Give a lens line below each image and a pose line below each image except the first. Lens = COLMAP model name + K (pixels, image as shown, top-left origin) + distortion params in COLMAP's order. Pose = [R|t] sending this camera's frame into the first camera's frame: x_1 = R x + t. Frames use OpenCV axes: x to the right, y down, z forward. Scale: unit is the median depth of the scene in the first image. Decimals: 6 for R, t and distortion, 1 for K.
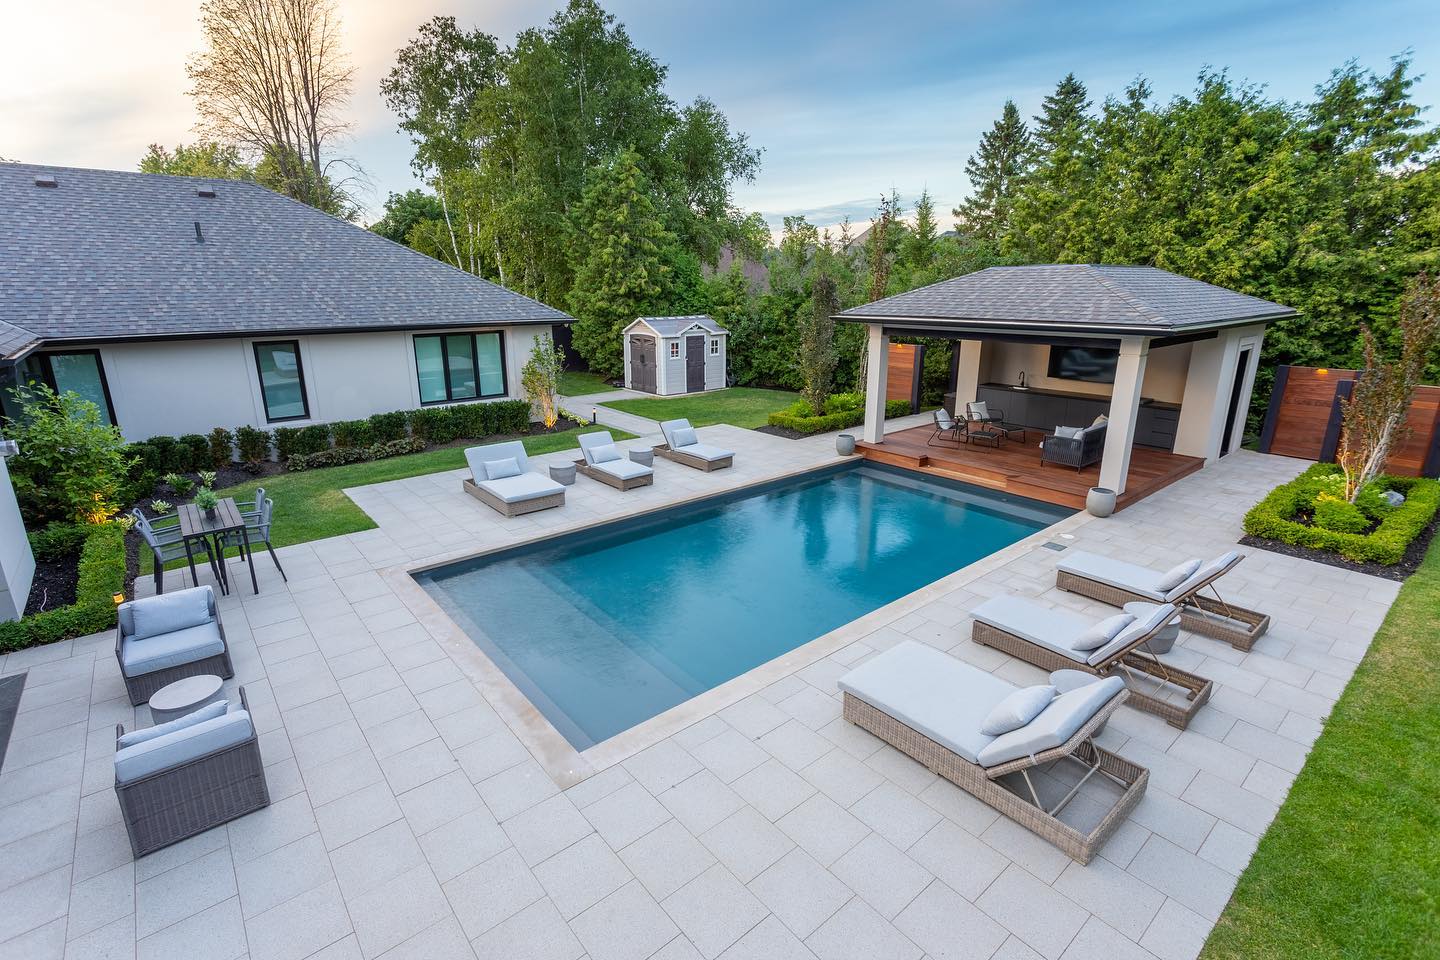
lens RADIAL K [[670.3, 0, 720.6], [0, 670.3, 471.1], [0, 0, 1]] dist [0.002066, 0.001016]
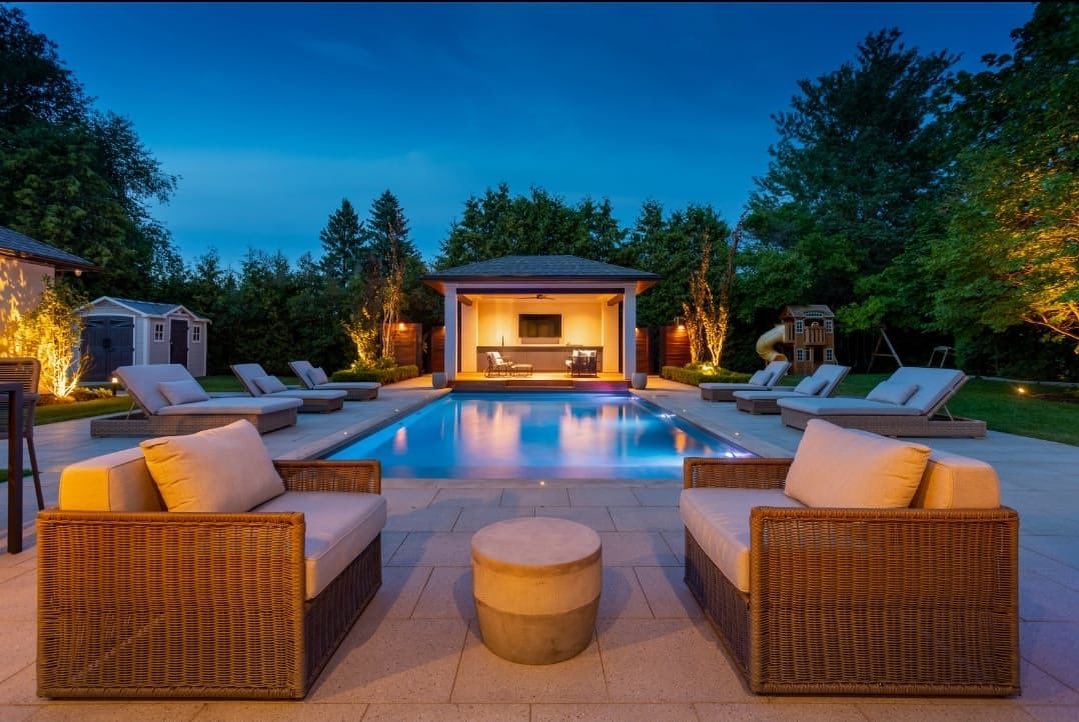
lens RADIAL K [[502.3, 0, 538.2], [0, 502.3, 350.6], [0, 0, 1]] dist [0.002066, 0.001016]
pose [[0.648212, -0.002638, 0.761455, -0.257538], [0.198232, 0.966098, -0.165404, 0.062572], [-0.735204, 0.258162, 0.626759, 0.184488]]
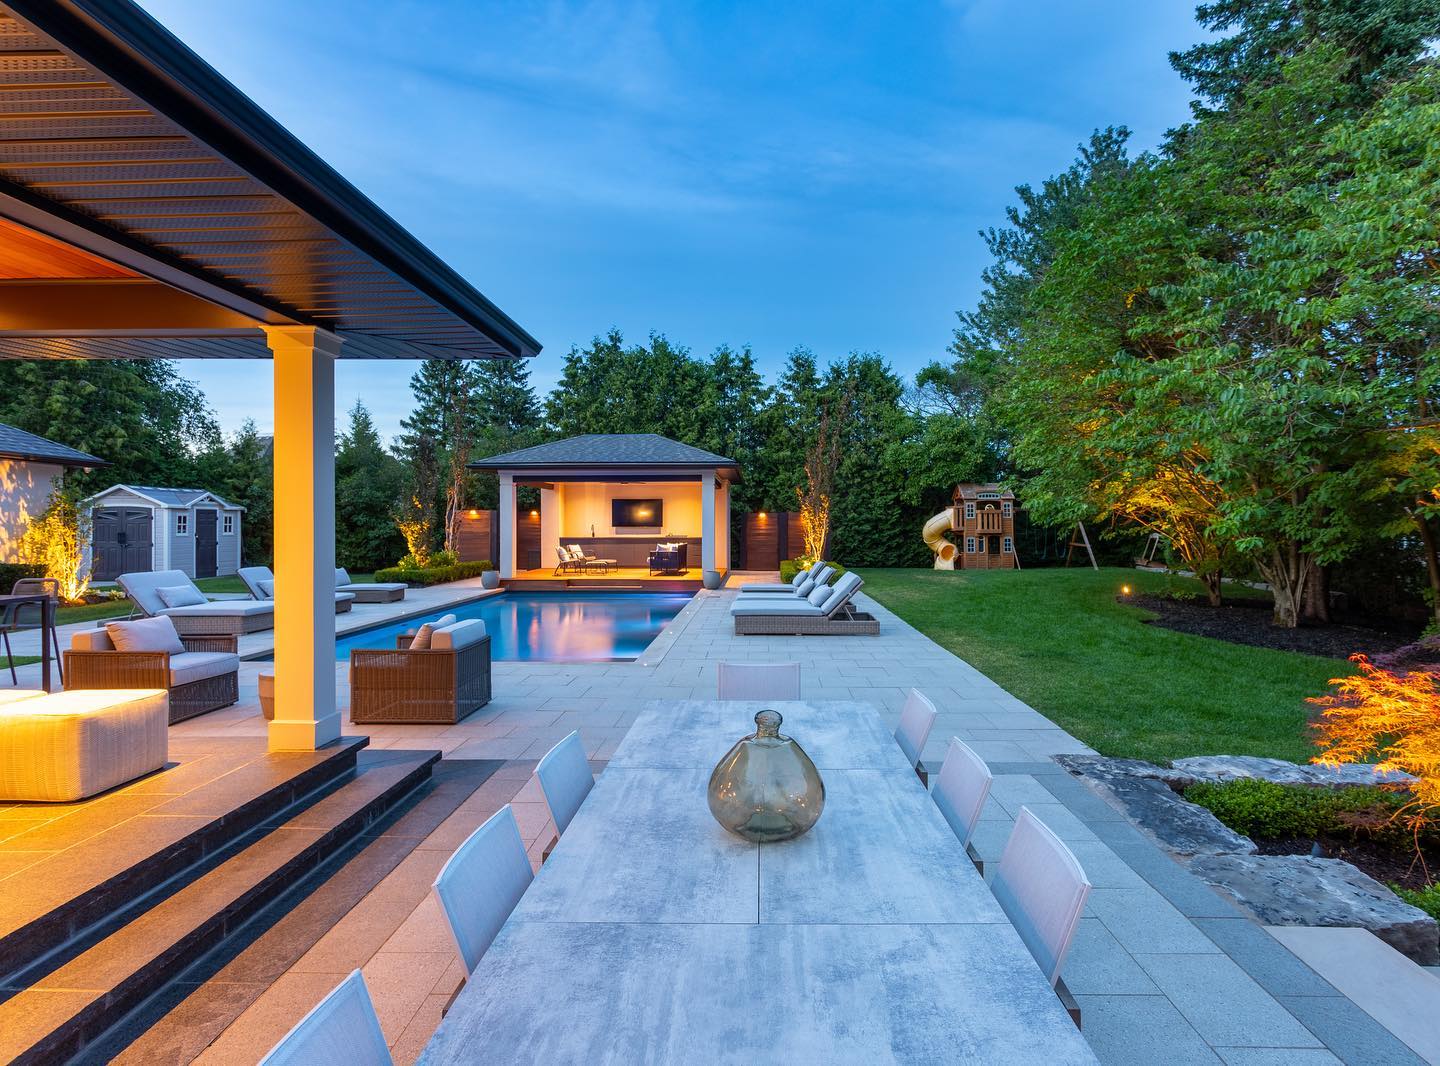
lens RADIAL K [[725.4, 0, 751.0], [0, 725.4, 536.4], [0, 0, 1]] dist [-0.003350, 0.003345]
pose [[0.651621, -0.012518, 0.758441, -0.283205], [0.200310, 0.967211, -0.156134, 0.106173], [-0.731619, 0.253664, 0.632763, -0.049133]]
